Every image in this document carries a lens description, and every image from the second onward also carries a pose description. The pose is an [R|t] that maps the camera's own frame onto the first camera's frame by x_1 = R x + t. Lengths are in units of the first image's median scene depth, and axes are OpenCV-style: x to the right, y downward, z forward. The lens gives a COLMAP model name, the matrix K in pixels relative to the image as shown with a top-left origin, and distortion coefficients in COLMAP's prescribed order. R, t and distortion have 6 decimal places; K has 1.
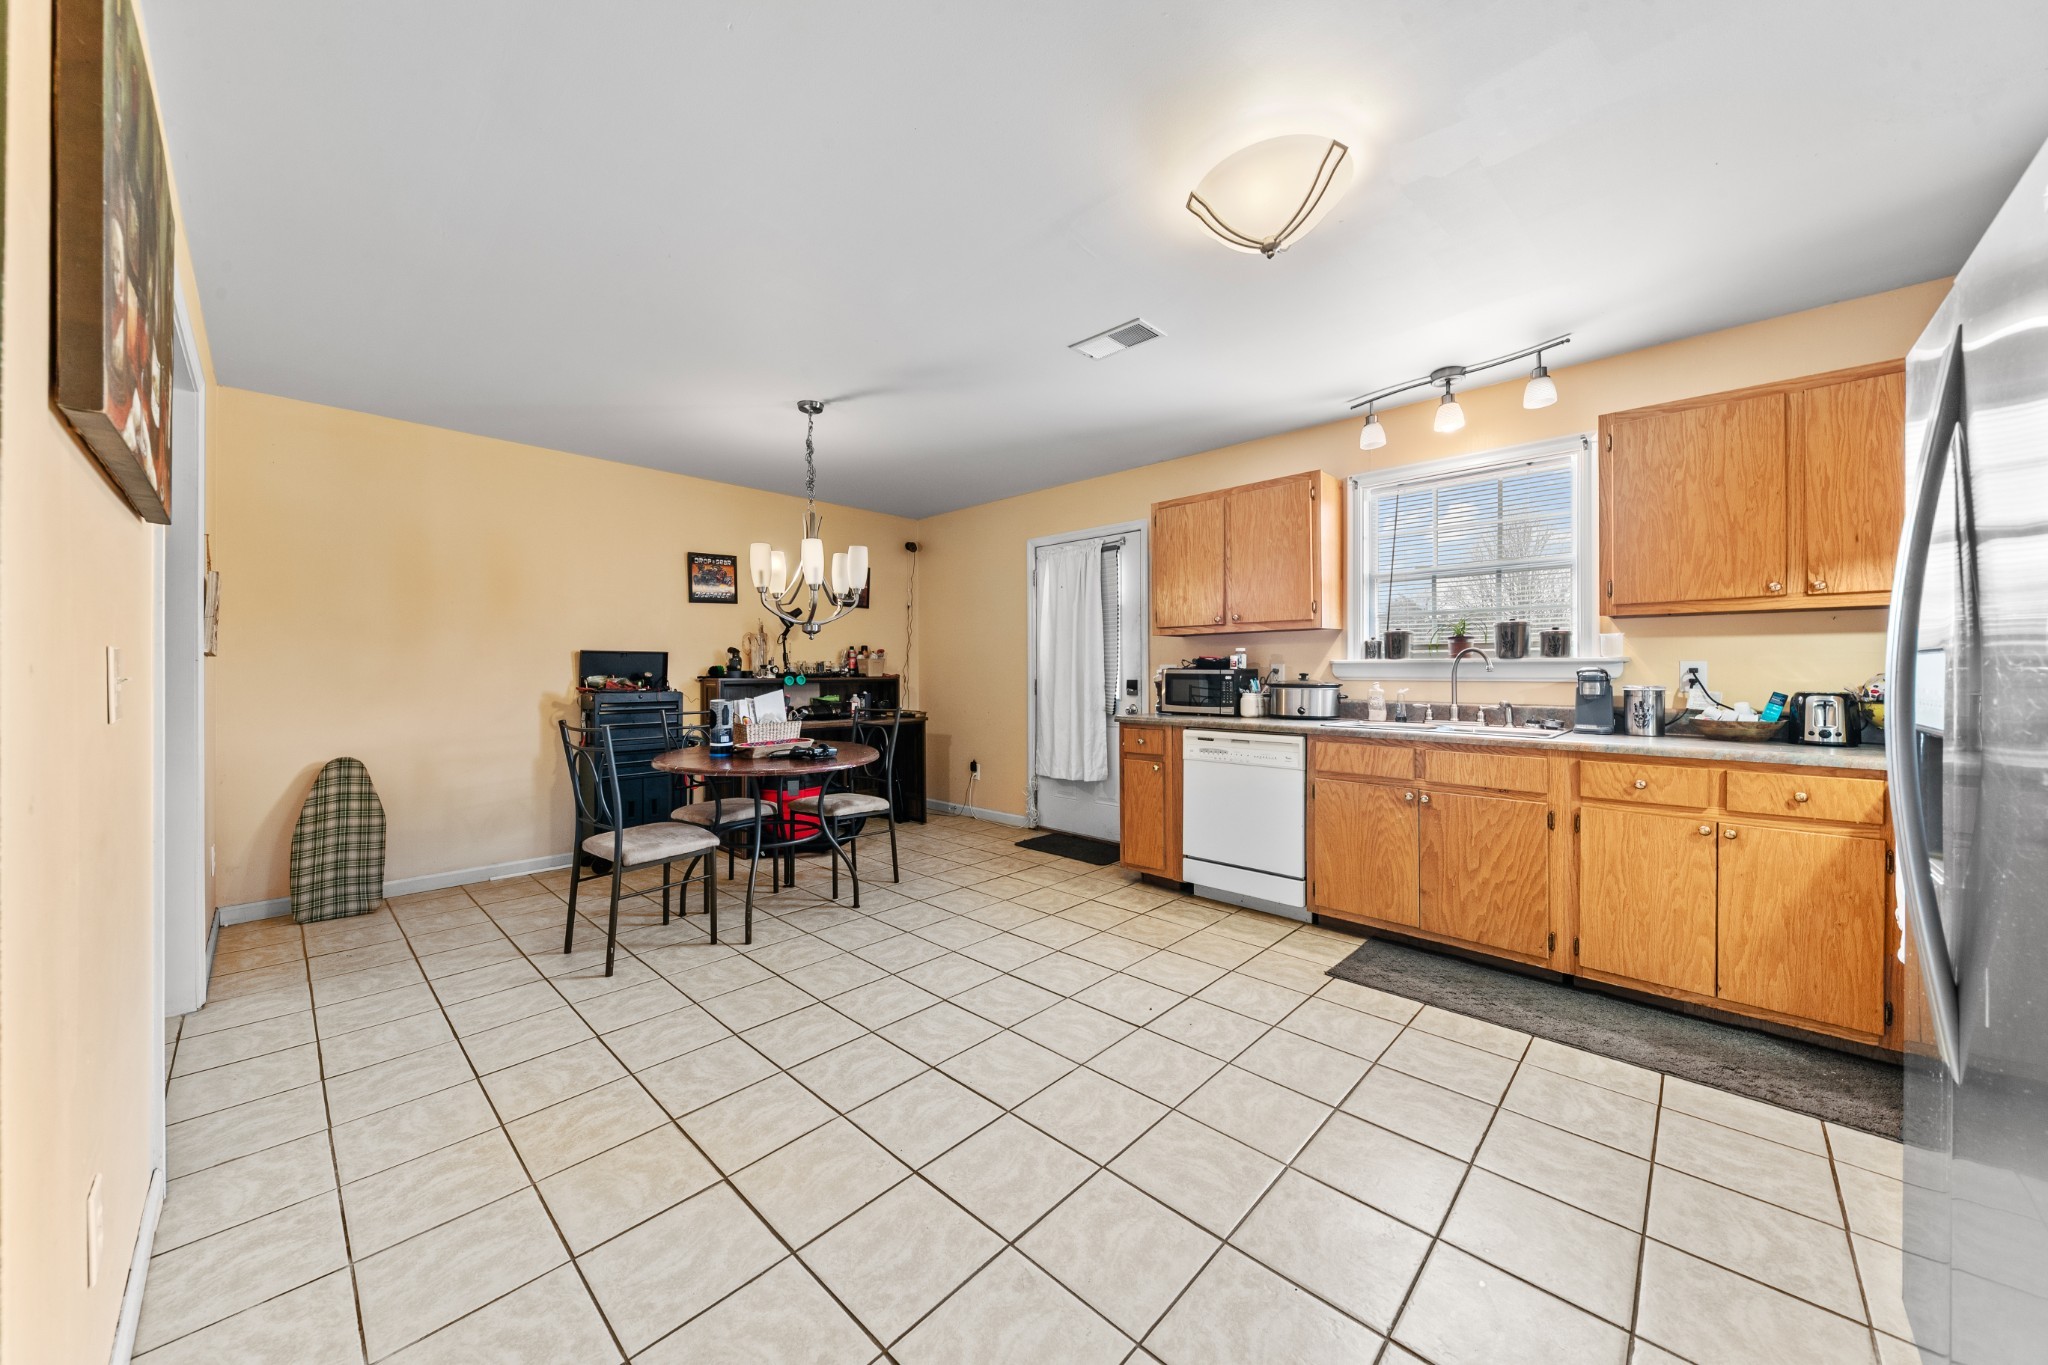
lens RADIAL K [[720.3, 0, 1033.7], [0, 720.3, 668.0], [0, 0, 1]] dist [-0.002241, -0.000476]
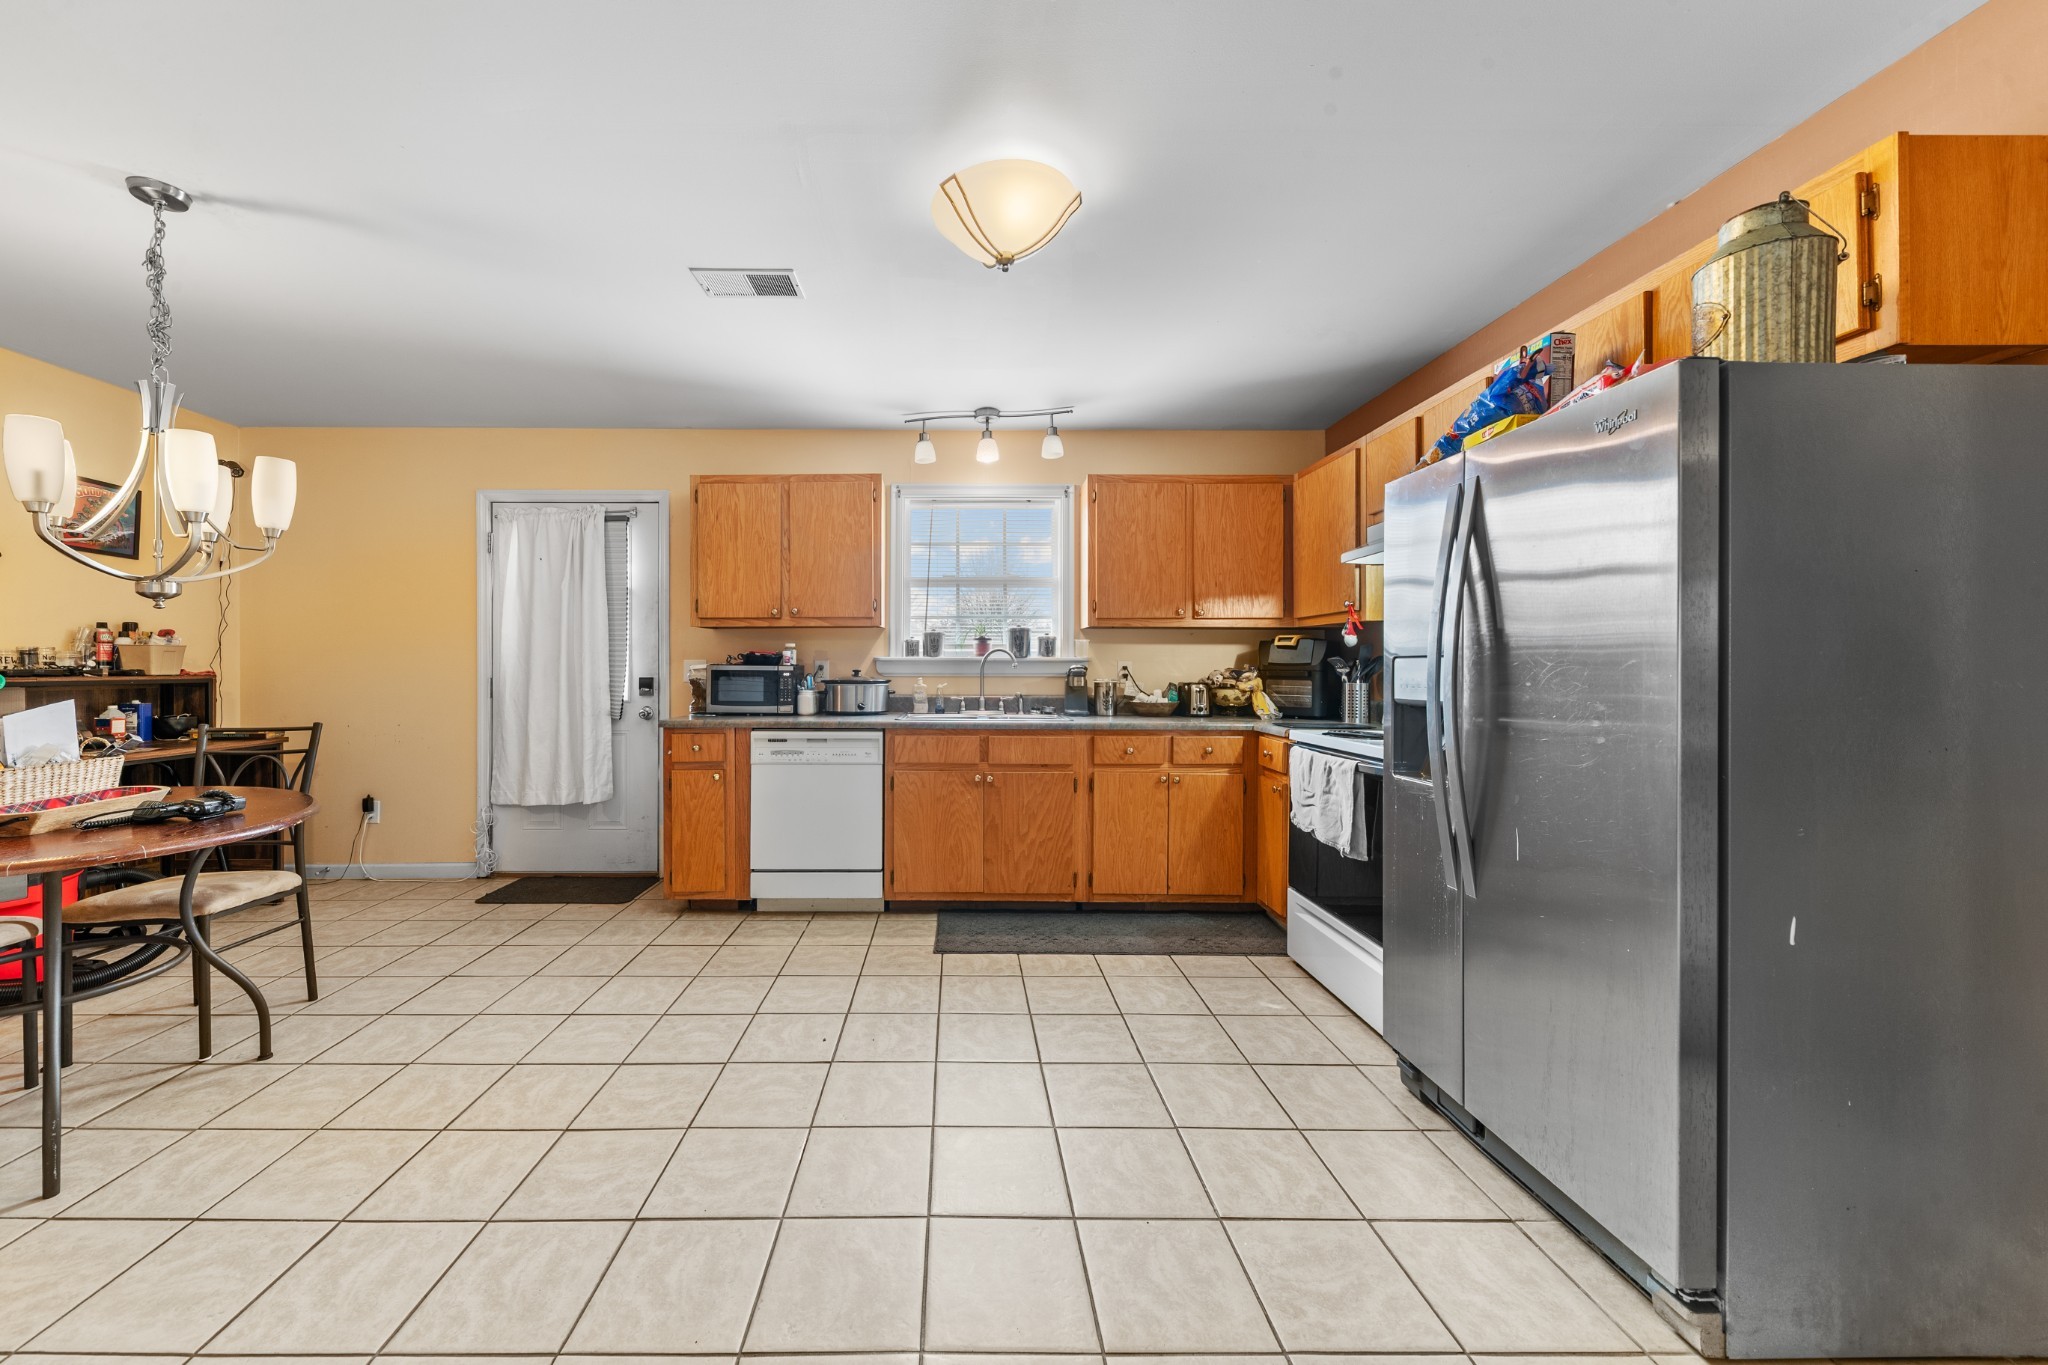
lens RADIAL K [[720.3, 0, 1028.2], [0, 720.3, 666.0], [0, 0, 1]] dist [-0.002241, -0.000476]
pose [[0.718435, 0.004210, 0.695581, -0.179554], [-0.005710, 0.999984, -0.000155, 0.001065], [-0.695570, -0.003861, 0.718448, 0.109023]]
